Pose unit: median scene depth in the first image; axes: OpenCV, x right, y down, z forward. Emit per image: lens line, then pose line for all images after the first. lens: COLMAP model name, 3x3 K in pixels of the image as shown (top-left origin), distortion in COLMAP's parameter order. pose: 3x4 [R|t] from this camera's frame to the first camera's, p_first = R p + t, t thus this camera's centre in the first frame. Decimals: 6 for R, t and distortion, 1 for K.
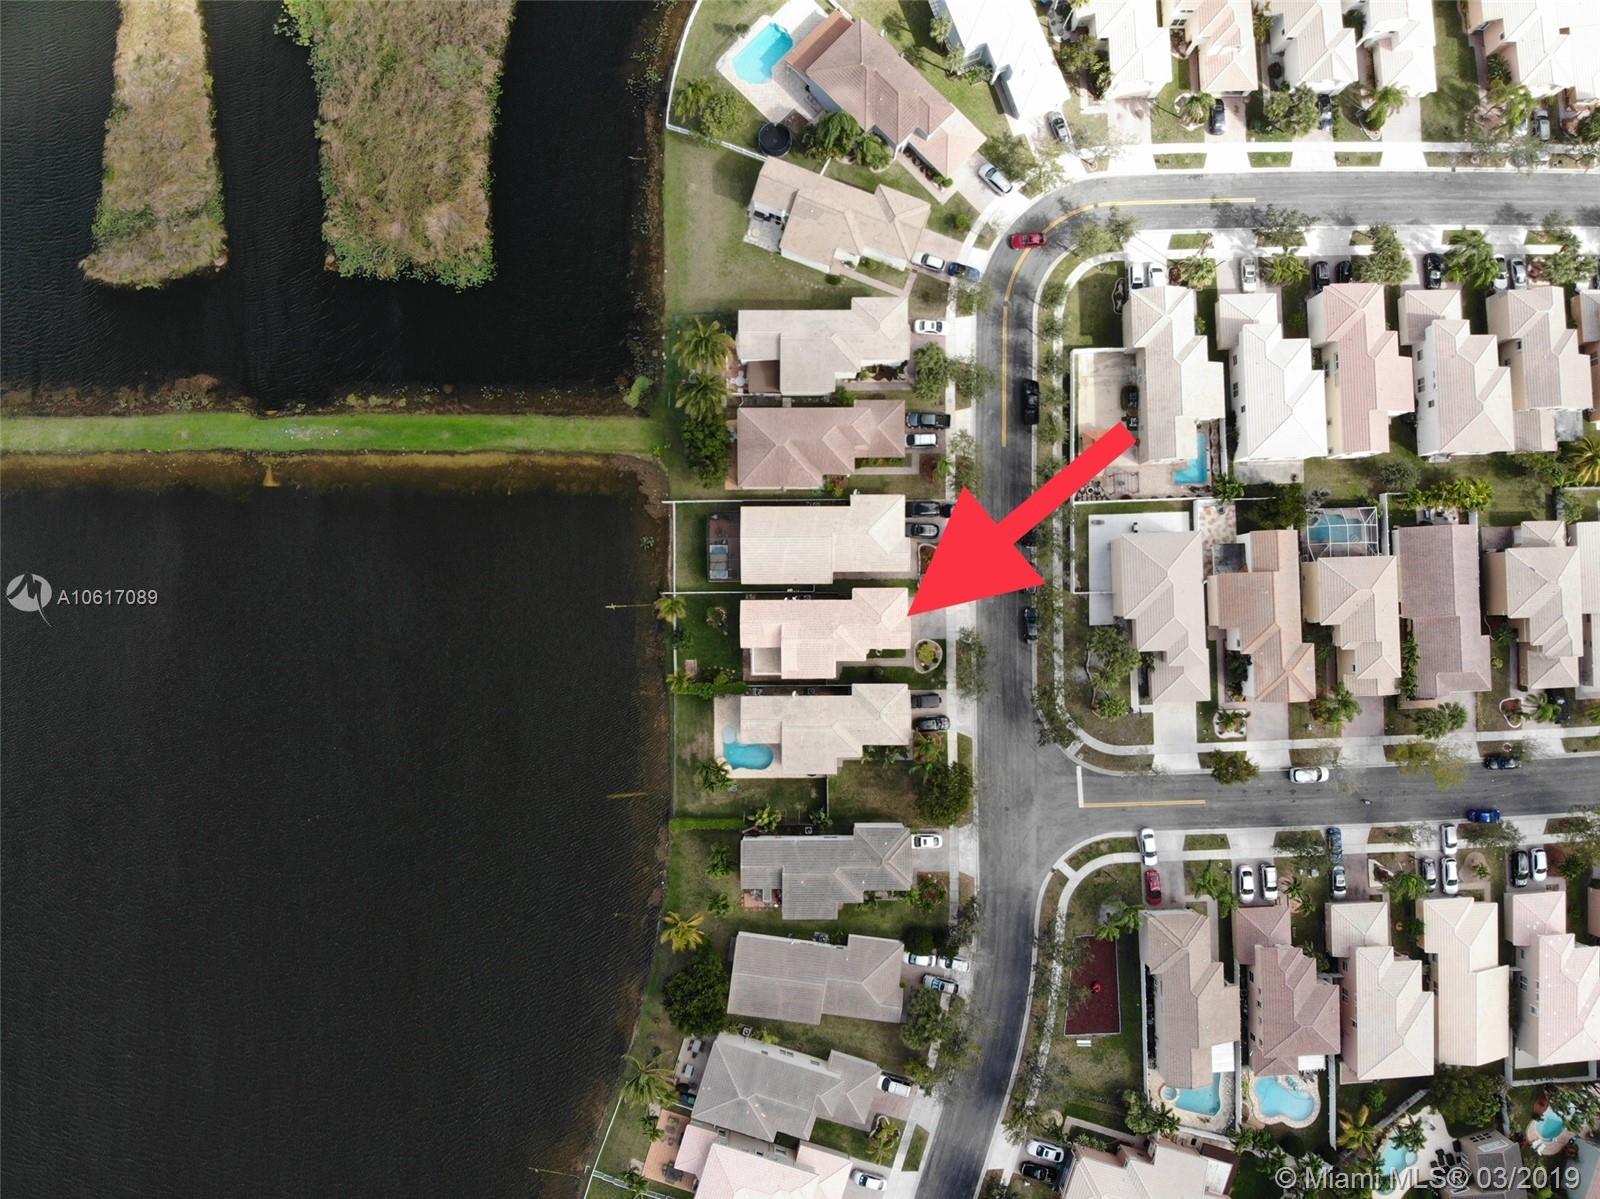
lens RADIAL K [[1128.8, 0, 796.5], [0, 1128.8, 609.5], [0, 0, 1]] dist [0.029268, -0.152642]
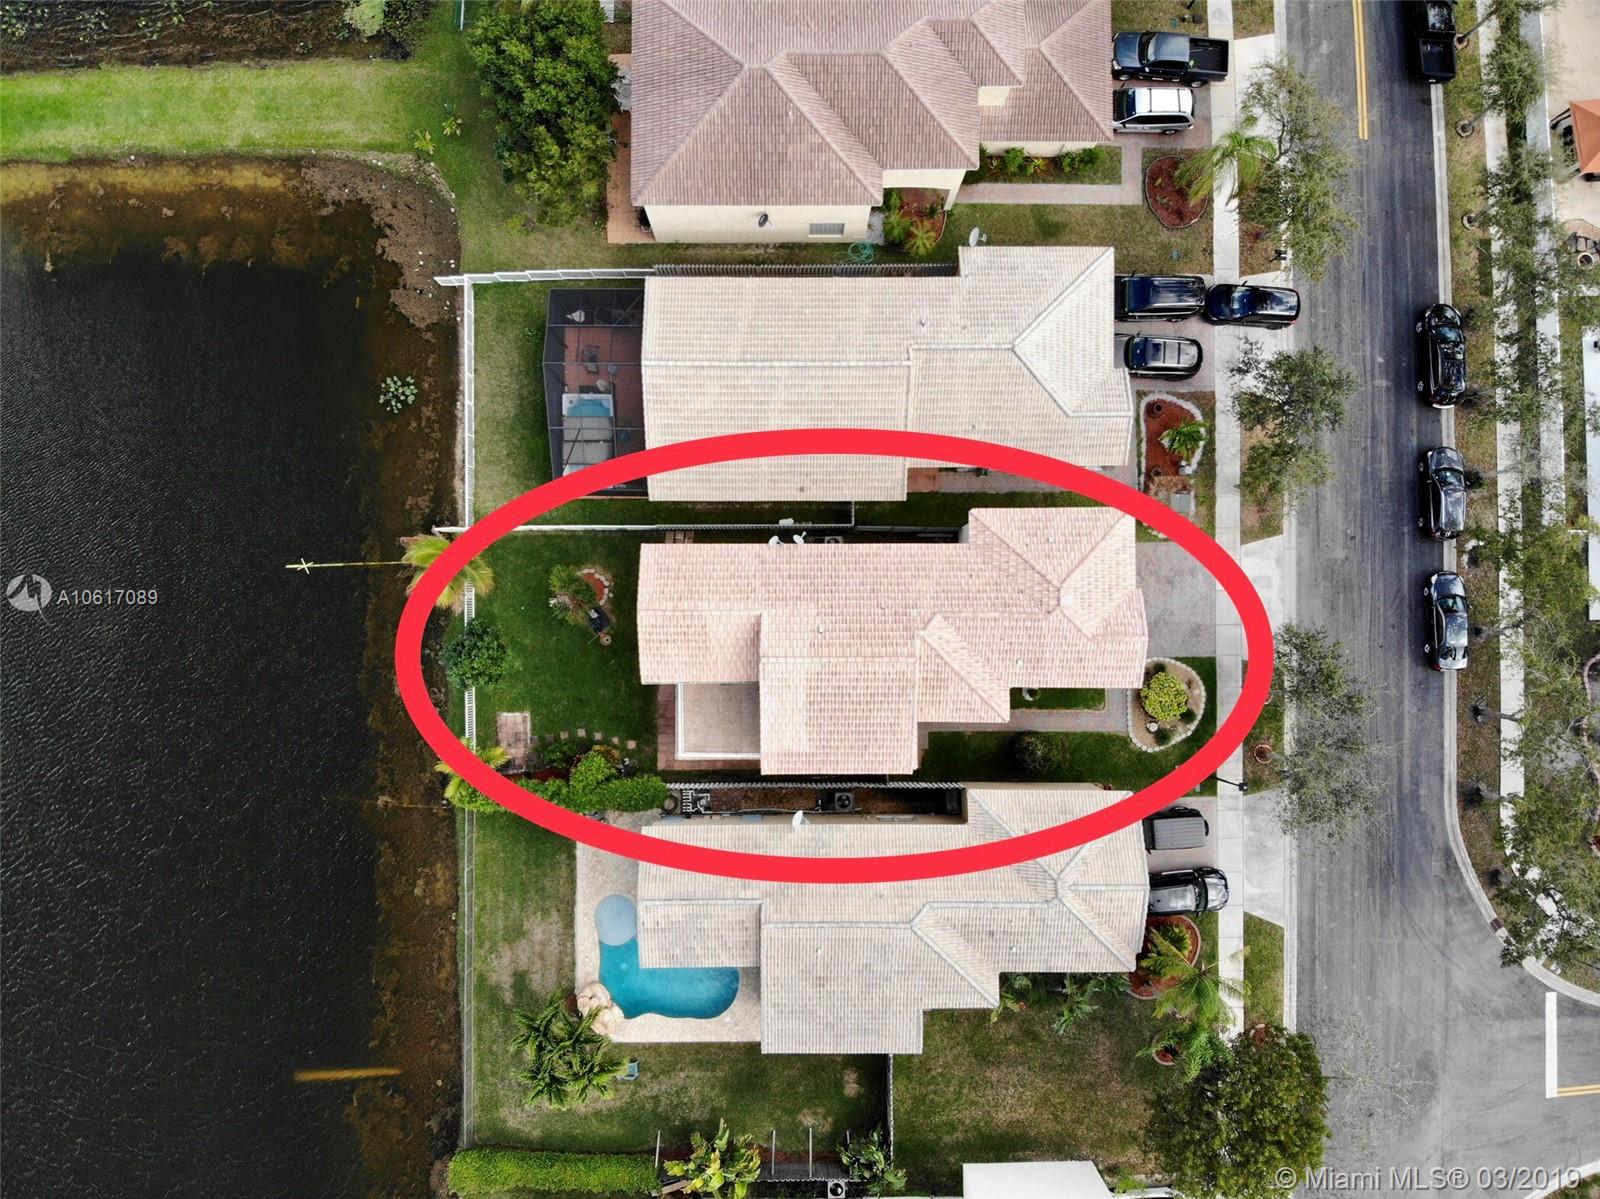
lens RADIAL K [[1128.8, 0, 796.5], [0, 1128.8, 609.5], [0, 0, 1]] dist [0.029268, -0.152642]
pose [[0.999996, 0.001853, -0.002173, -0.001702], [-0.001856, 0.999997, -0.001313, 0.011640], [0.002170, 0.001317, 0.999997, 0.638058]]
